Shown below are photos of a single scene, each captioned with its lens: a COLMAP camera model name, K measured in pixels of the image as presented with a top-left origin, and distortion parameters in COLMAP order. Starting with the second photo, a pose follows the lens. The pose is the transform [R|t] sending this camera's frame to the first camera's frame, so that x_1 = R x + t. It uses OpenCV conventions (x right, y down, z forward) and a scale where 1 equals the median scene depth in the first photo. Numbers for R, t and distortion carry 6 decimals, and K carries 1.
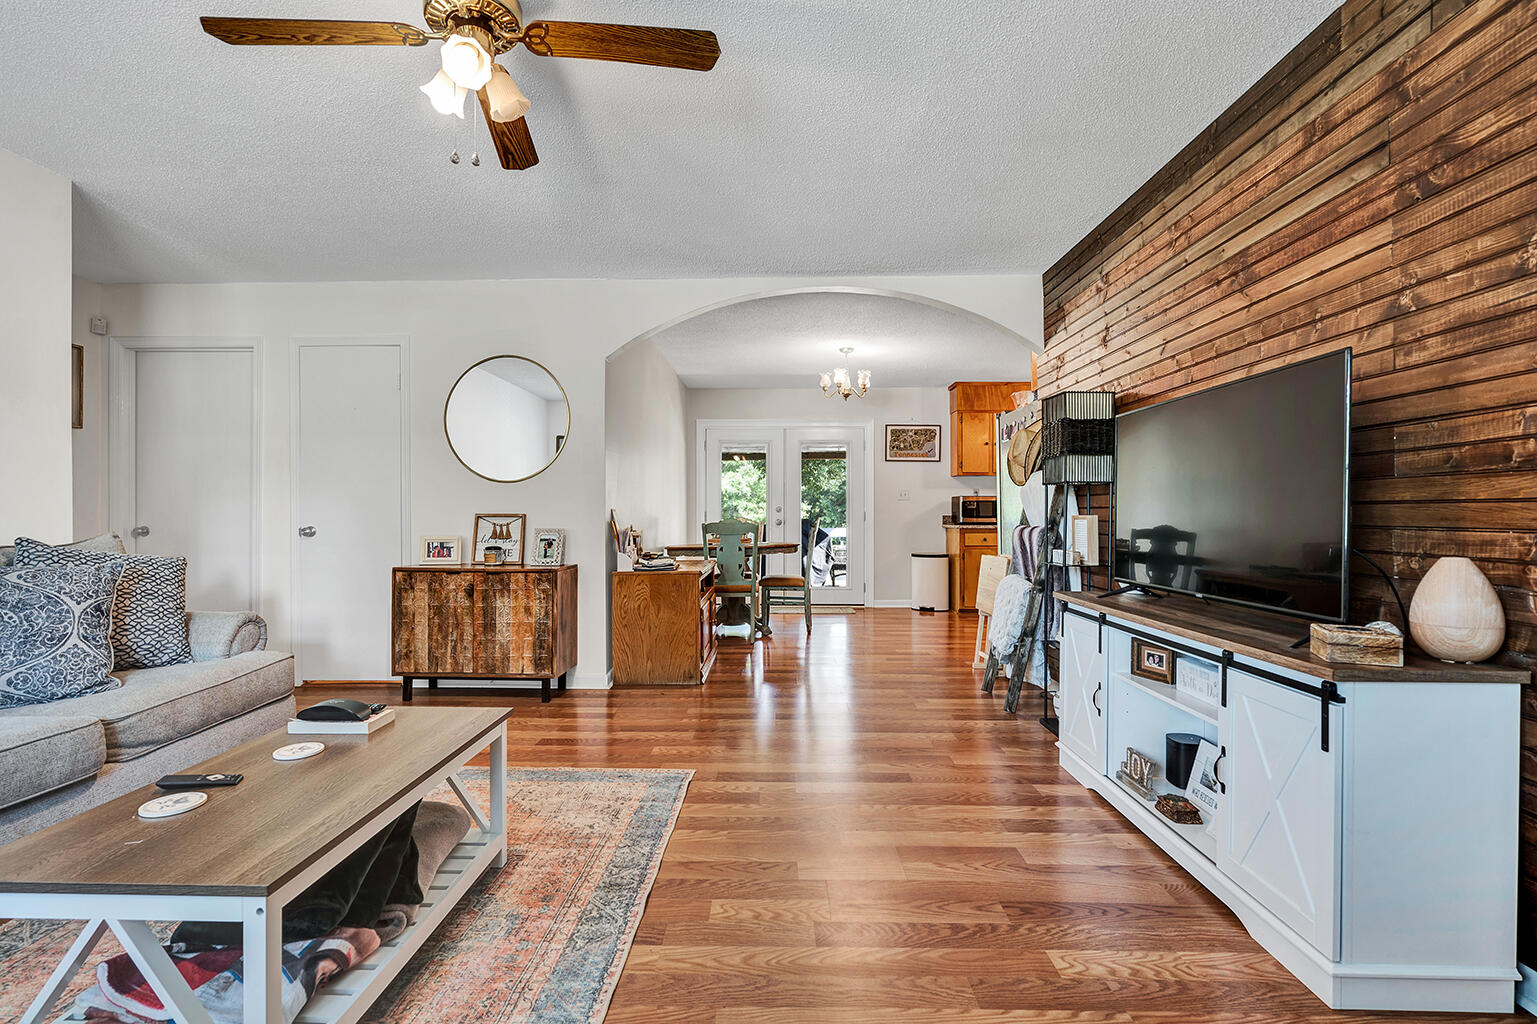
lens RADIAL K [[698.5, 0, 766.6], [0, 698.5, 519.8], [0, 0, 1]] dist [-0.003729, -0.000042]
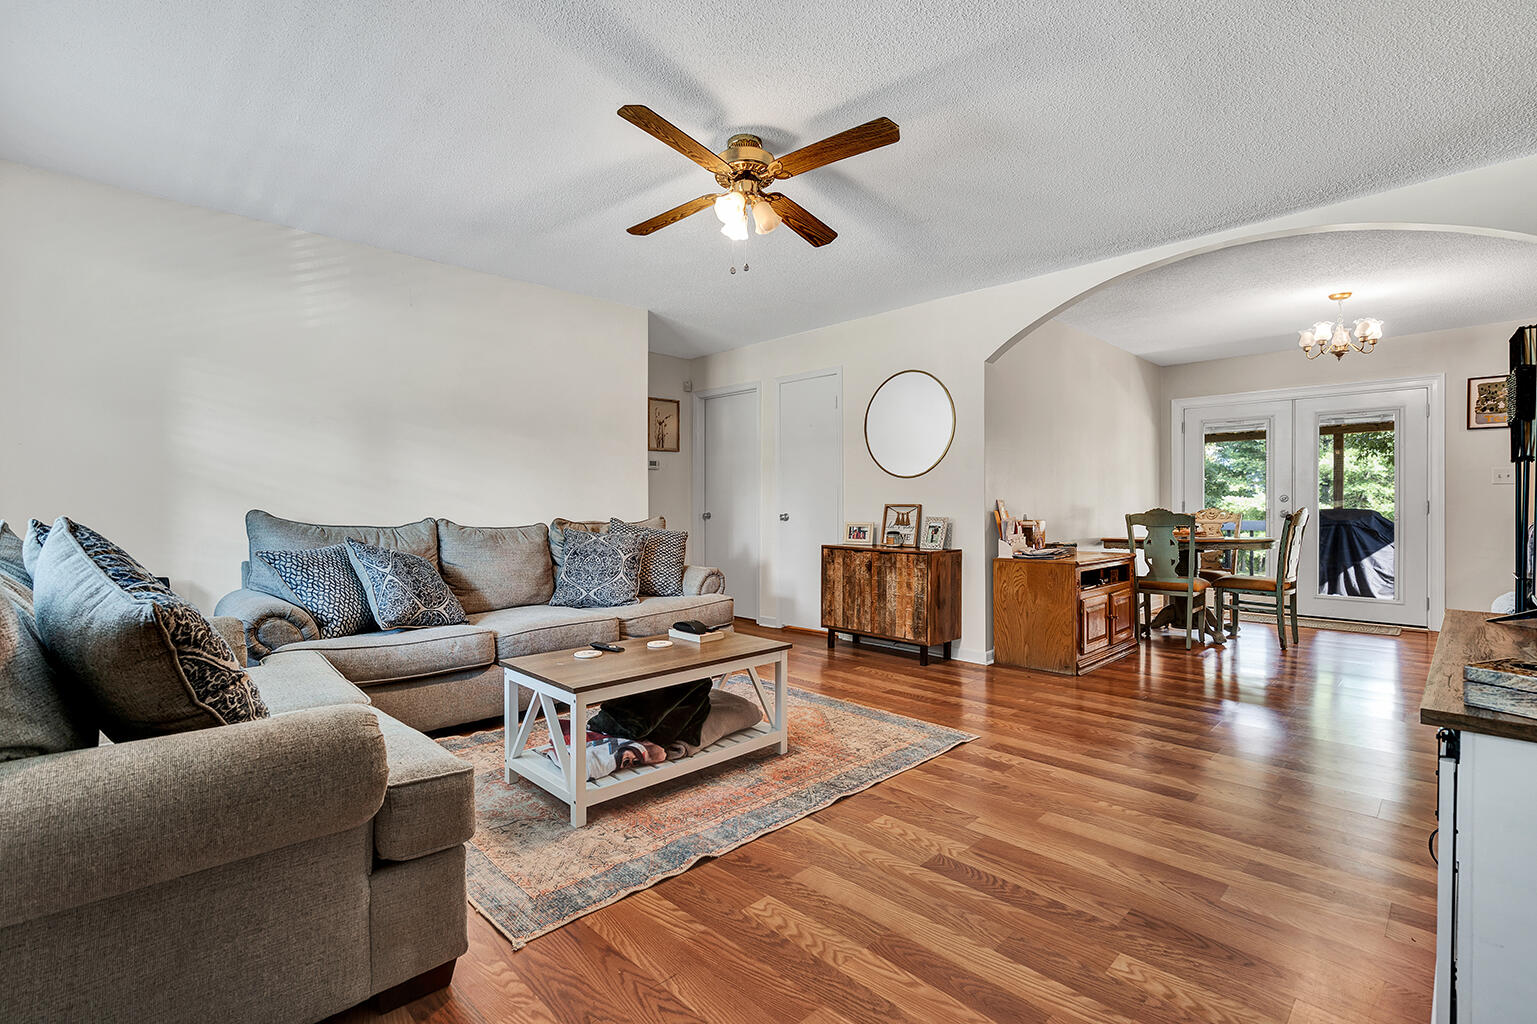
lens RADIAL K [[695.9, 0, 768.5], [0, 695.9, 512.0], [0, 0, 1]] dist [-0.002742, -0.000052]
pose [[0.718075, 0.006988, -0.695931, 0.309178], [-0.004480, 0.999975, 0.005418, -0.000774], [0.695951, -0.000772, 0.718089, -0.016993]]
